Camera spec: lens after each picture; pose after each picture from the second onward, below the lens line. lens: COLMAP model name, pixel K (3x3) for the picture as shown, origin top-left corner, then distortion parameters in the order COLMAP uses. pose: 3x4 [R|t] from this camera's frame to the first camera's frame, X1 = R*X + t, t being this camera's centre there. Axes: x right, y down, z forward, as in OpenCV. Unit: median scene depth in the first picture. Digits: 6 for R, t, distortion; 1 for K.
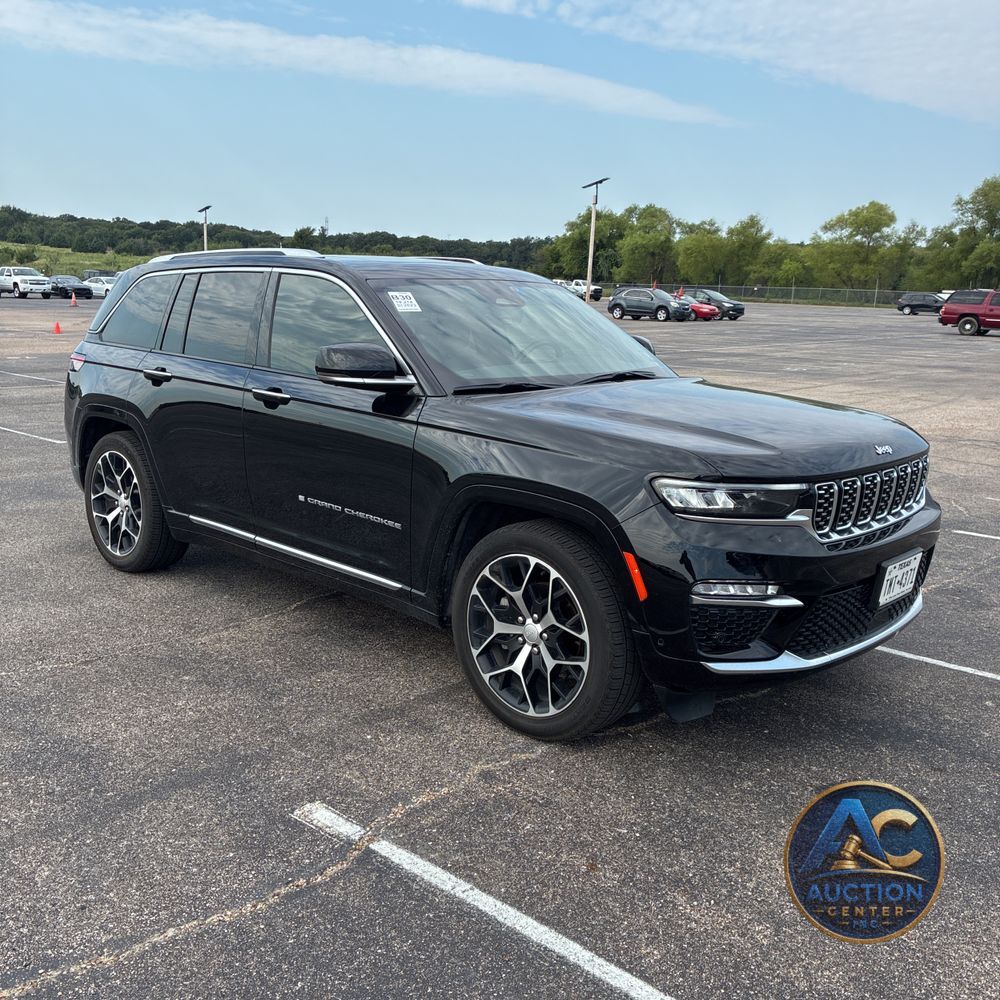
lens RADIAL K [[1013.0, 0, 495.2], [0, 1013.0, 501.2], [0, 0, 1]] dist [0.022171, 0.000000]
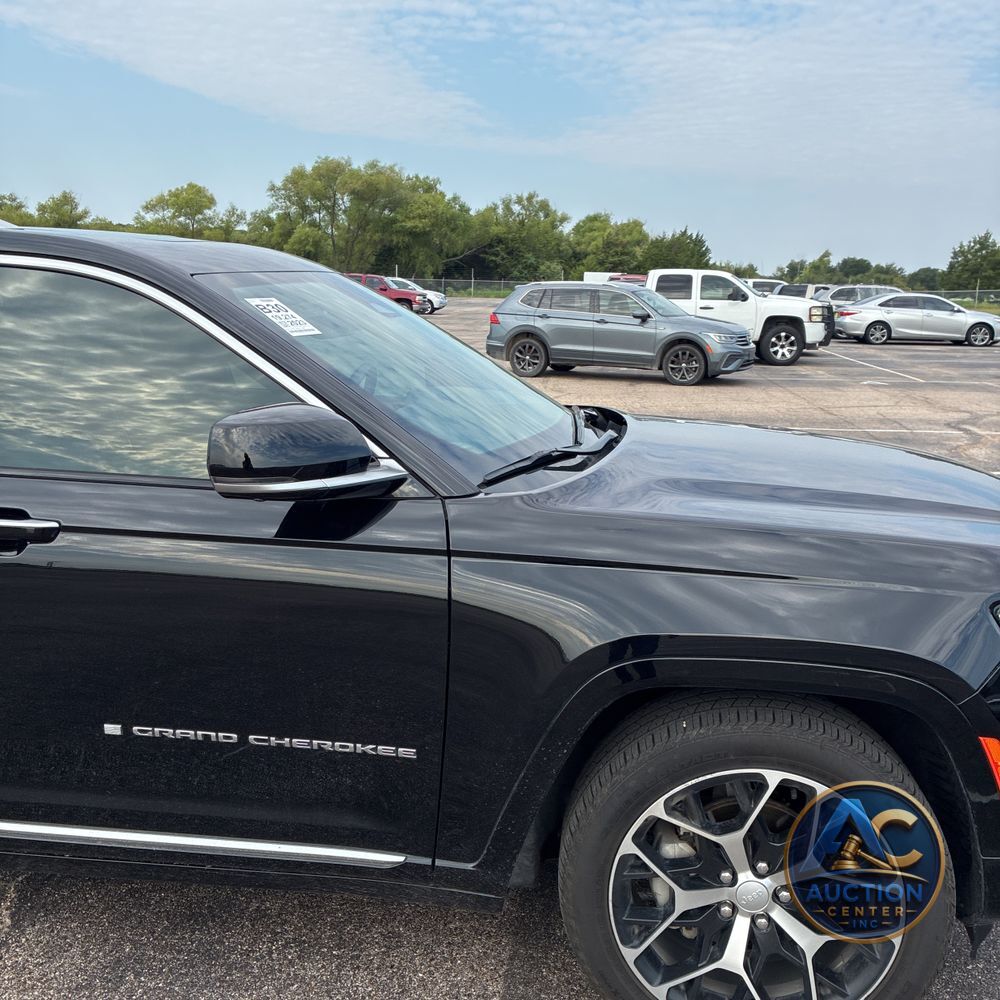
lens RADIAL K [[1013.0, 0, 500.5], [0, 1013.0, 492.7], [0, 0, 1]] dist [0.022171, 0.000000]
pose [[0.799067, -0.133928, 0.586136, -0.325353], [0.128299, 0.990403, 0.051393, -0.120688], [-0.587394, 0.034134, 0.808581, 0.519742]]
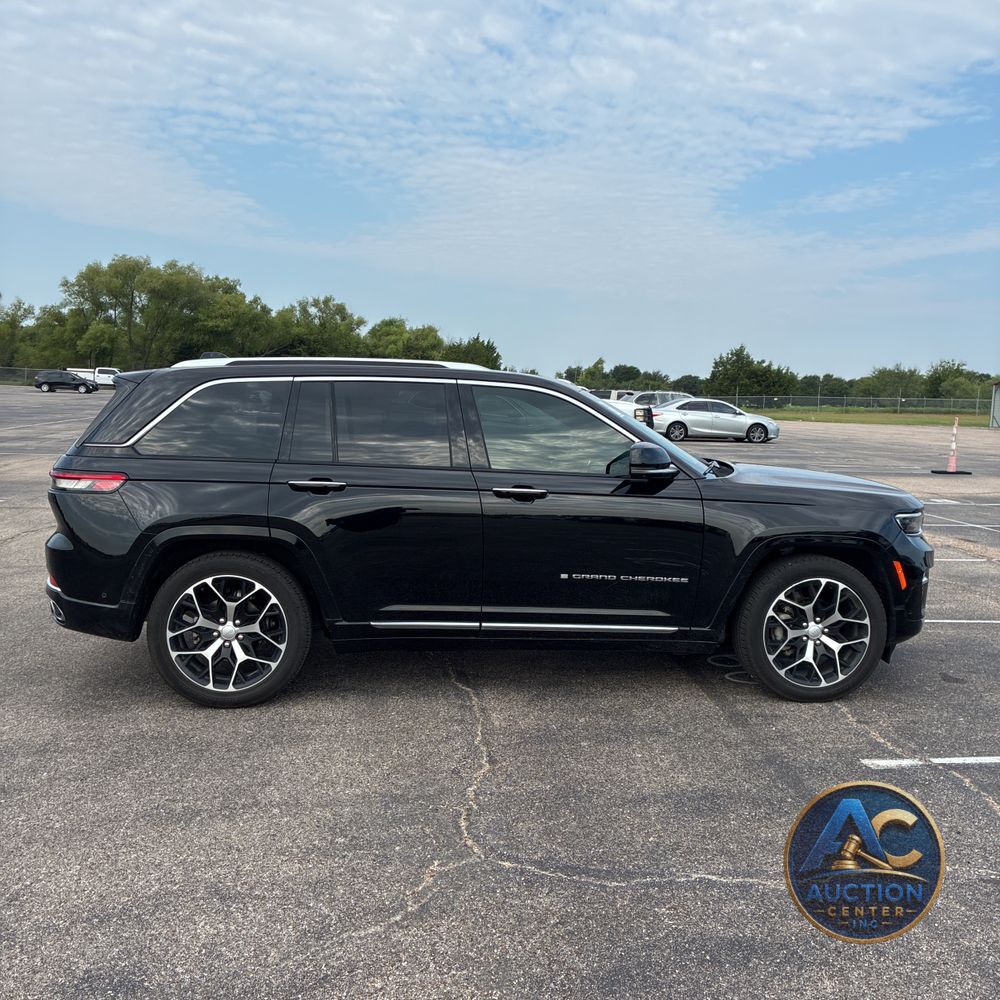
lens RADIAL K [[1013.0, 0, 499.8], [0, 1013.0, 519.6], [0, 0, 1]] dist [0.022171, 0.000000]
pose [[0.656689, -0.101616, 0.747285, -1.148483], [0.142118, 0.989802, 0.009705, -0.093778], [-0.740650, 0.099829, 0.664433, 0.289516]]
